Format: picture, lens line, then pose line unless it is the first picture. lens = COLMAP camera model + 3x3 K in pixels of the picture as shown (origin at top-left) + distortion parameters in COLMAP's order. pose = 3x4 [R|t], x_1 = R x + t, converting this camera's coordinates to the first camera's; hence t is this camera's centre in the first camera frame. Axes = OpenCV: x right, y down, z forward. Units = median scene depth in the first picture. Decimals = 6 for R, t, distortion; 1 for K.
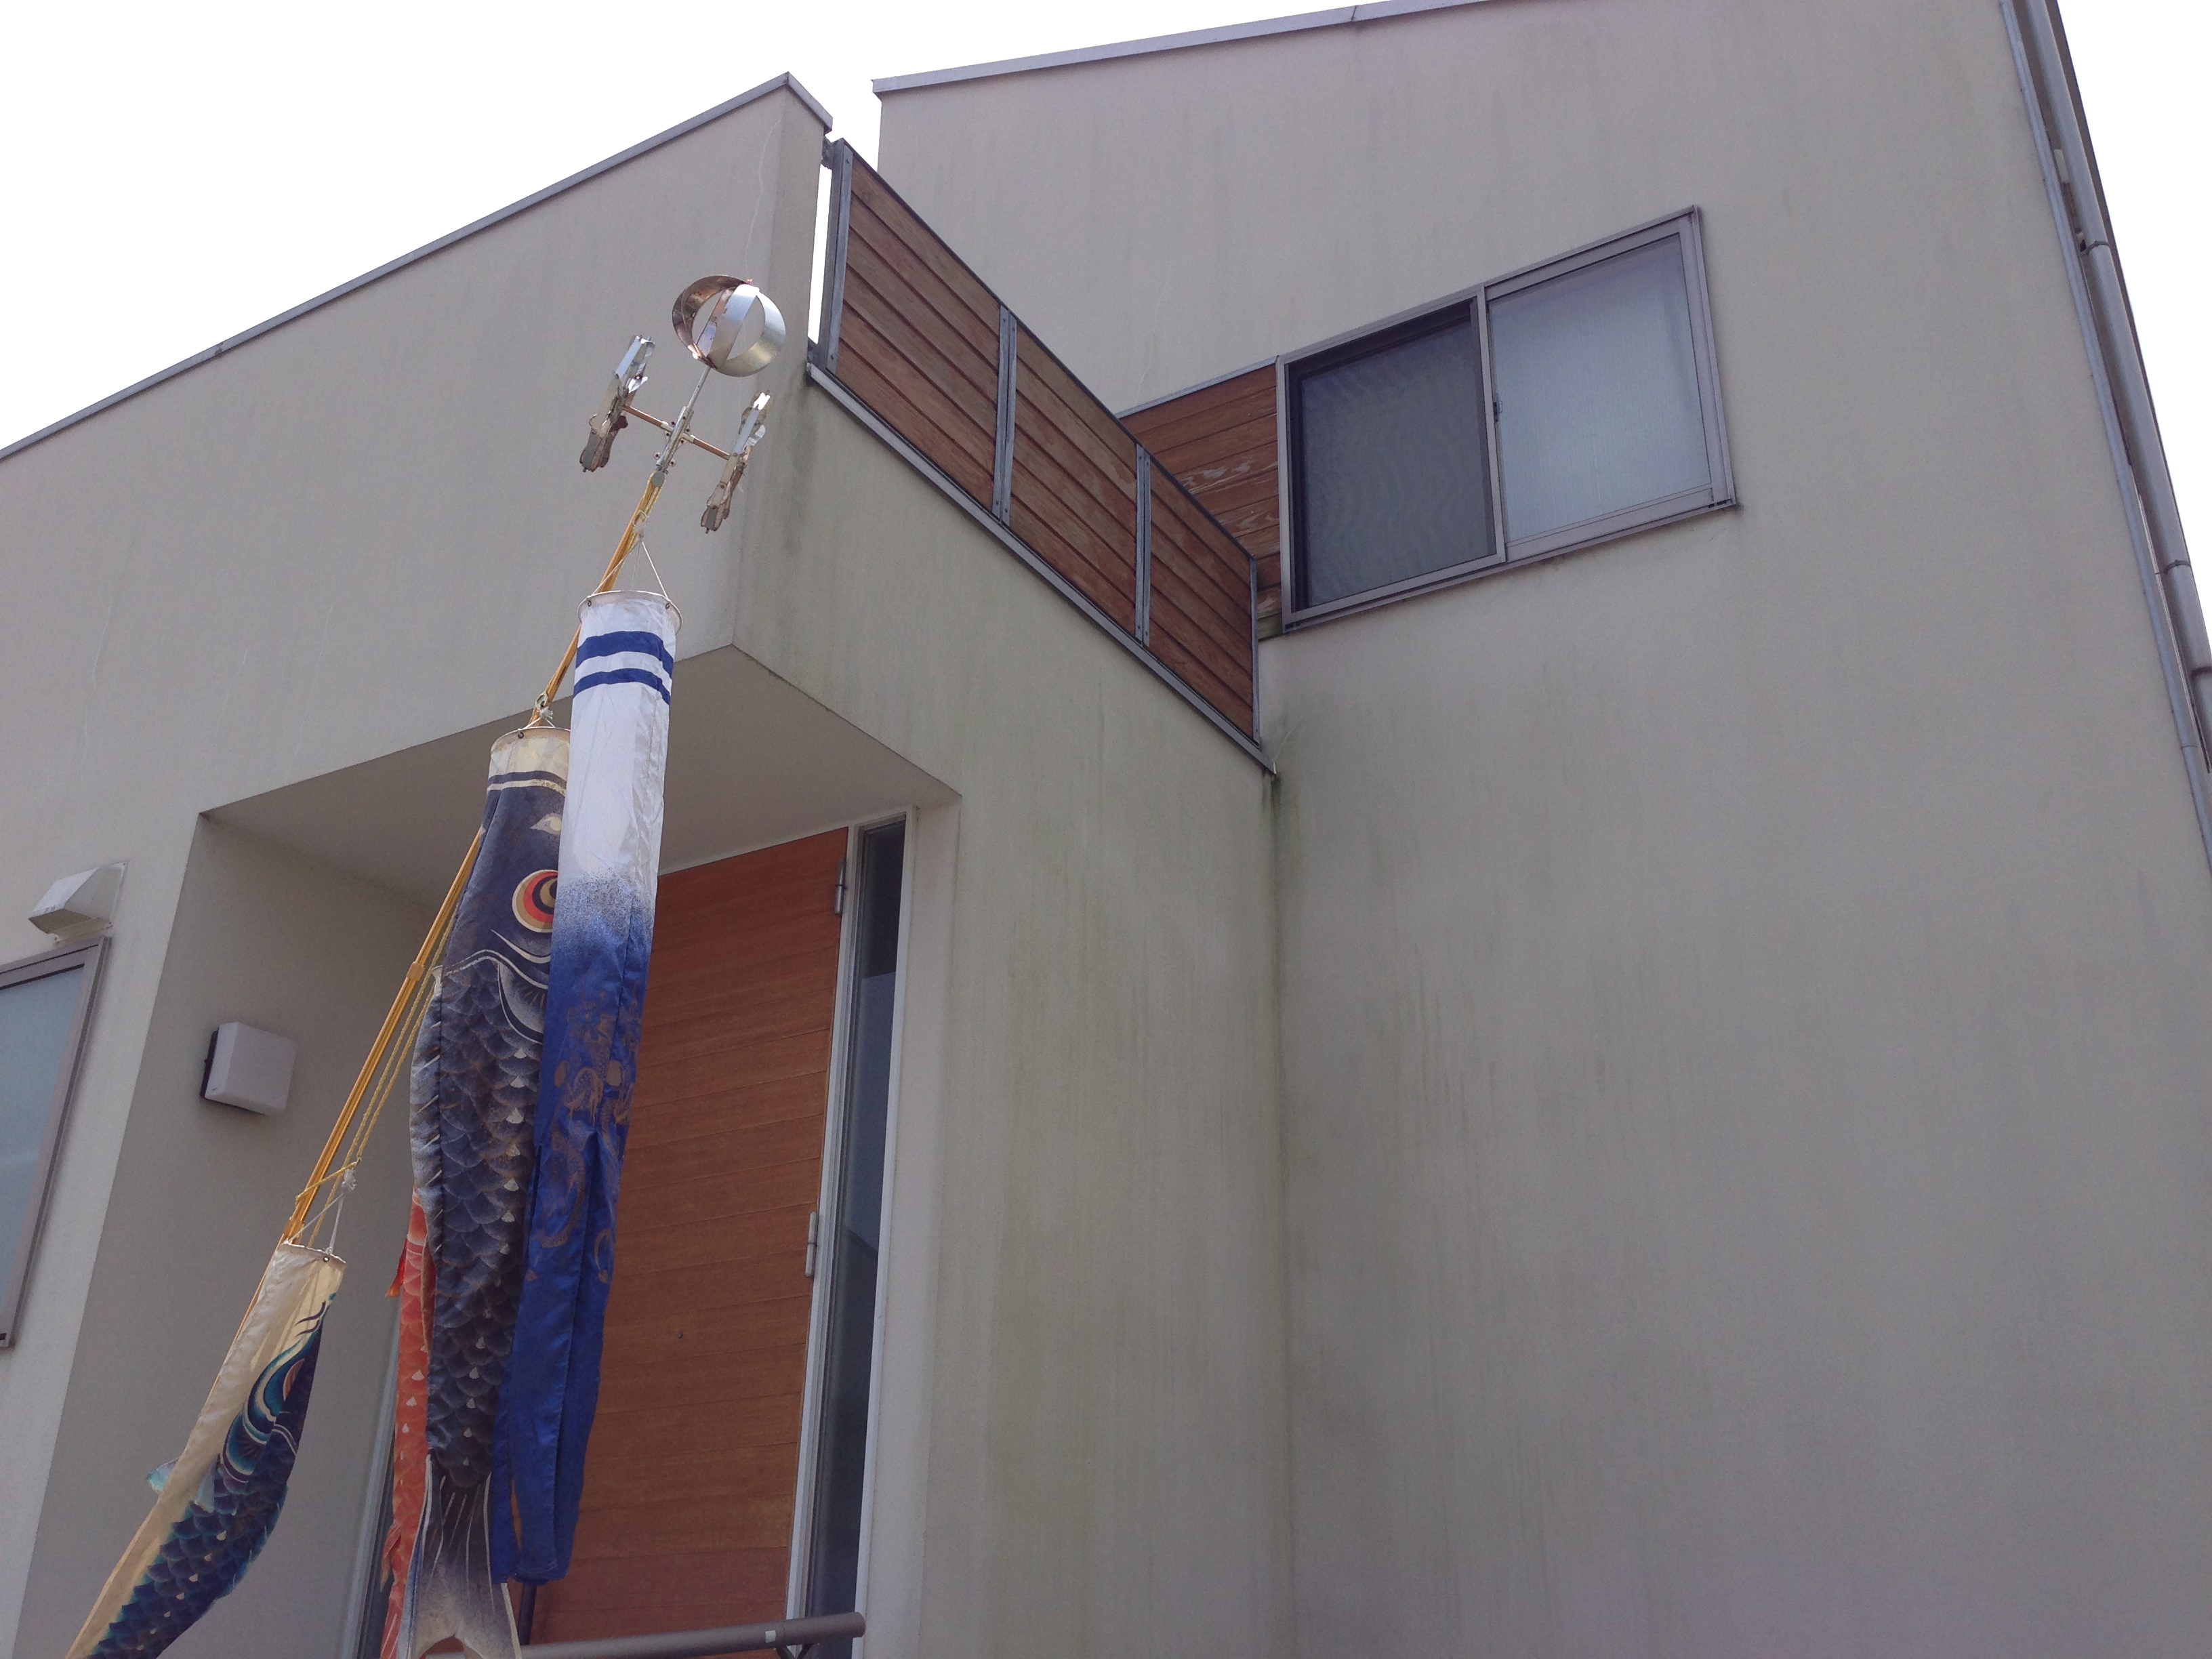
lens RADIAL K [[1961.6, 0, 1106.0], [0, 1961.6, 829.5], [0, 0, 1]] dist [0.060382, 0.005564]
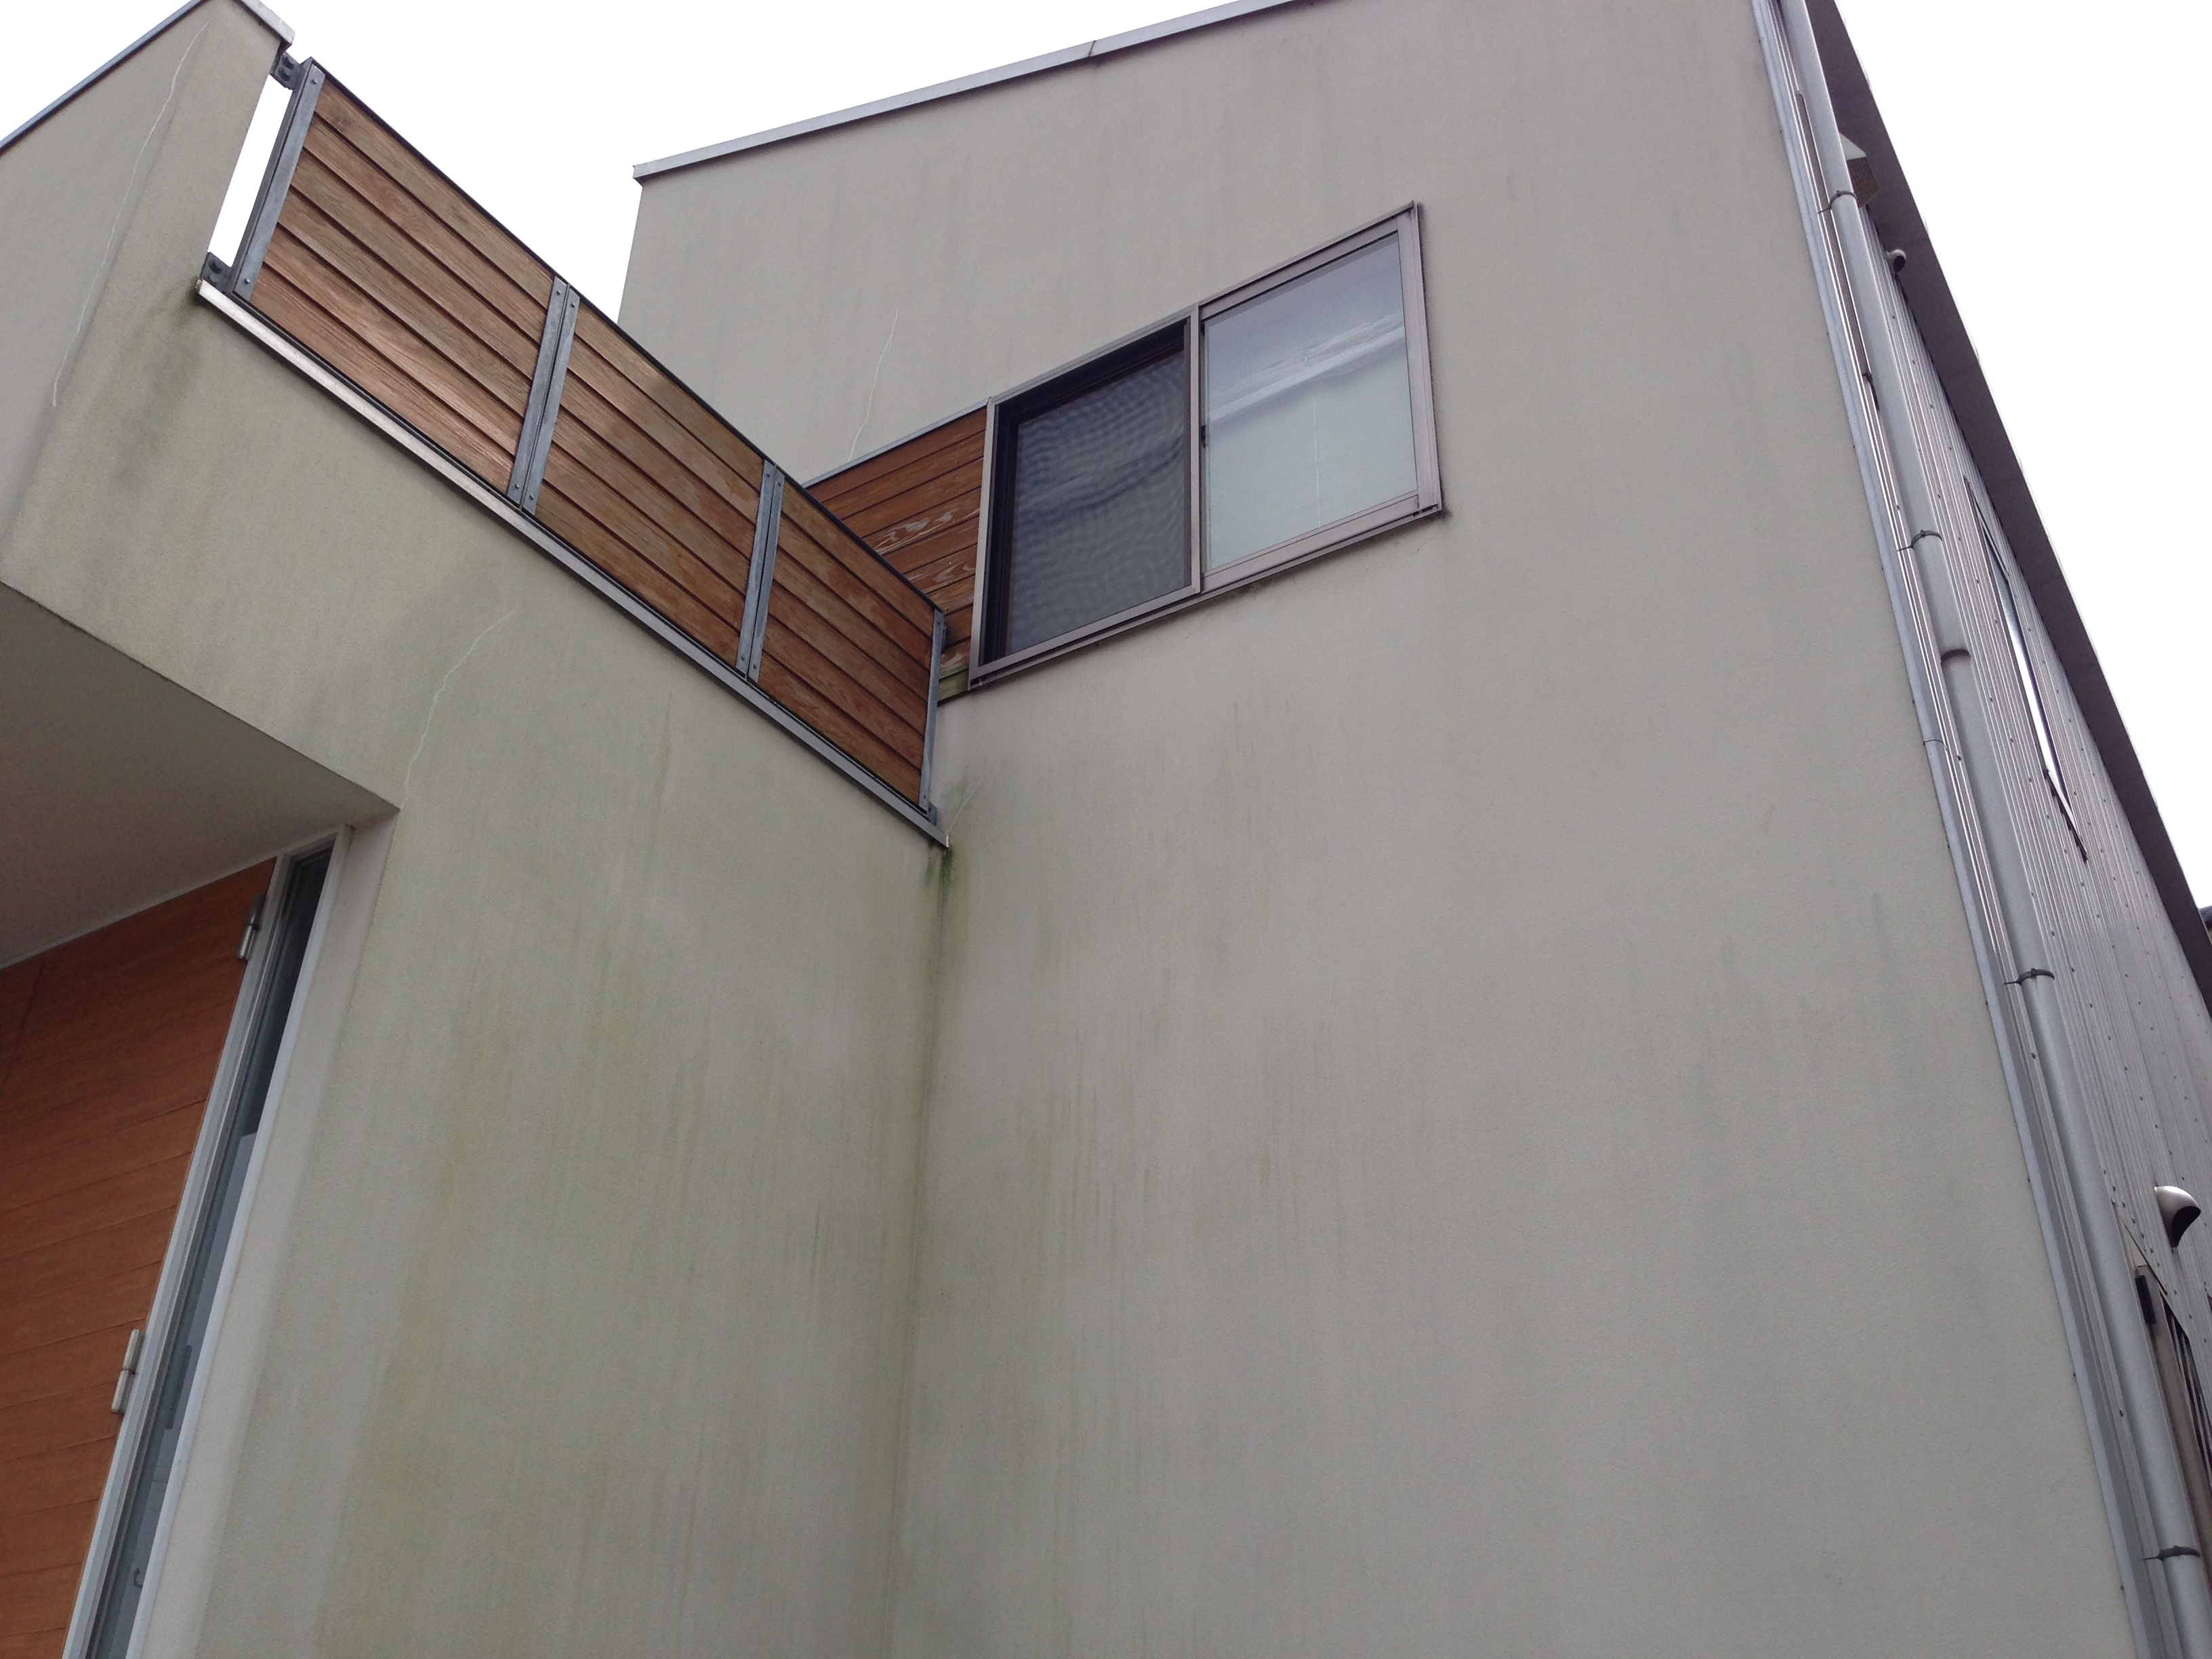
lens RADIAL K [[1997.6, 0, 1106.0], [0, 1997.6, 829.5], [0, 0, 1]] dist [0.098876, -0.152669]
pose [[0.999666, -0.010793, -0.023484, 0.187590], [0.007874, 0.992622, -0.120992, 0.074366], [0.024616, 0.120766, 0.992376, 0.148635]]
